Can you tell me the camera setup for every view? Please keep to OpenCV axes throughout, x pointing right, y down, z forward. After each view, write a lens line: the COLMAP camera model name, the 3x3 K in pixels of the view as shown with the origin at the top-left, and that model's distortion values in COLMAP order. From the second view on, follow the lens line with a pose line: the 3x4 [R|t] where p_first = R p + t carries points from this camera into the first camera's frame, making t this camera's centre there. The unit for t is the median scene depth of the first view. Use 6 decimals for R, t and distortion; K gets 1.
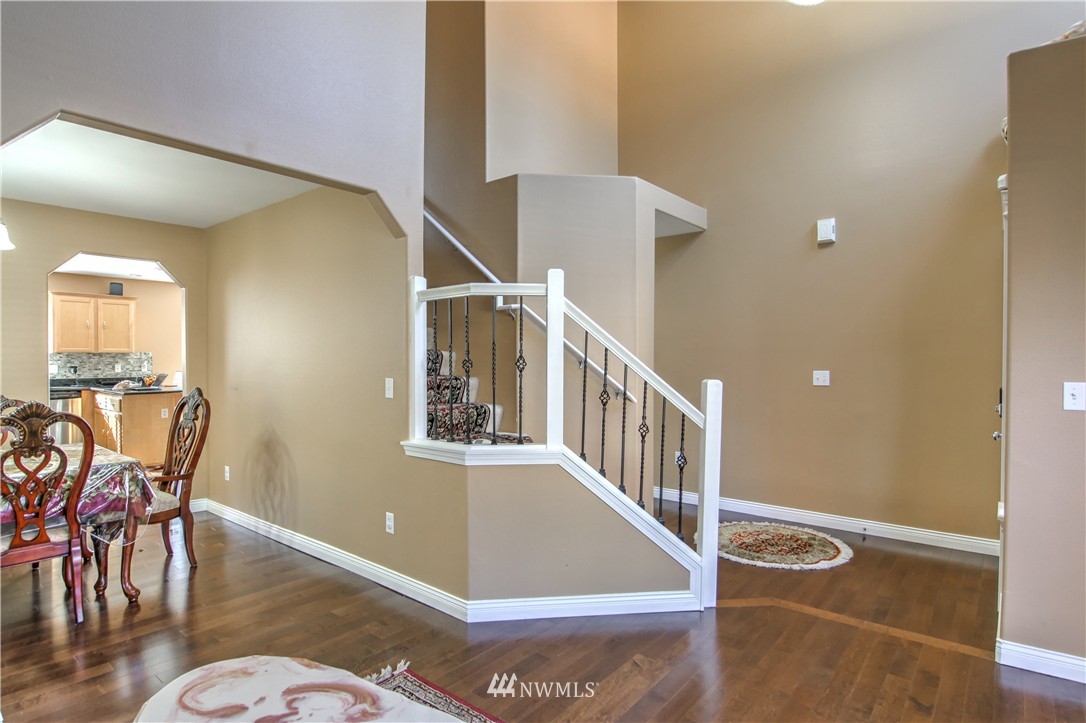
lens RADIAL K [[564.3, 0, 540.6], [0, 564.3, 365.2], [0, 0, 1]] dist [-0.015208, -0.003970]
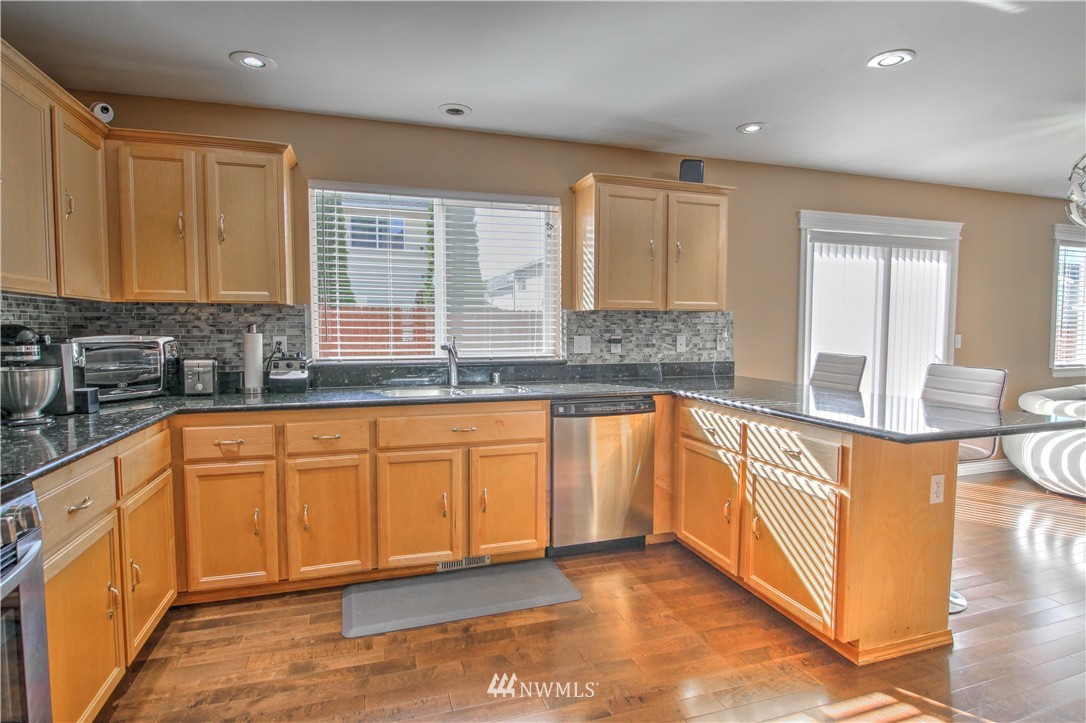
lens RADIAL K [[564.3, 0, 541.2], [0, 564.3, 361.9], [0, 0, 1]] dist [-0.015208, -0.003970]
pose [[0.830330, 0.034519, -0.556201, -0.610061], [-0.010481, 0.998870, 0.046346, -0.000082], [0.557173, -0.032653, 0.829754, 0.547450]]
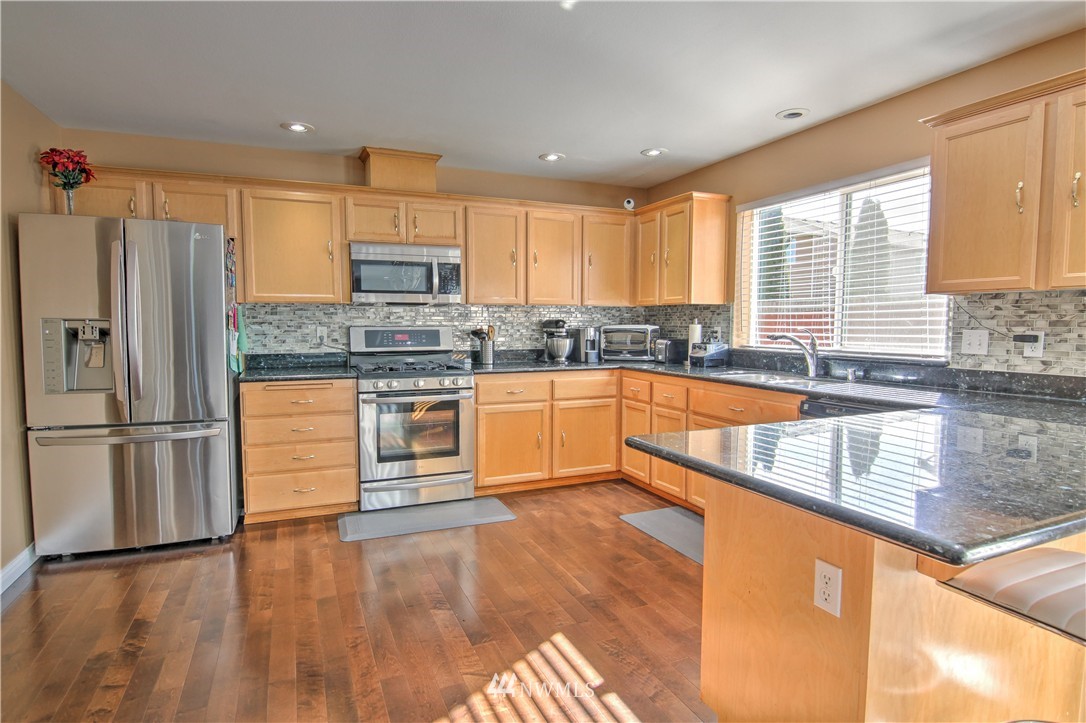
lens RADIAL K [[564.3, 0, 532.7], [0, 564.3, 358.8], [0, 0, 1]] dist [-0.015208, -0.003970]
pose [[-0.479909, 0.055426, -0.875566, -0.412664], [-0.014834, 0.997347, 0.071266, -0.003210], [0.877193, 0.047190, -0.477814, 0.894918]]
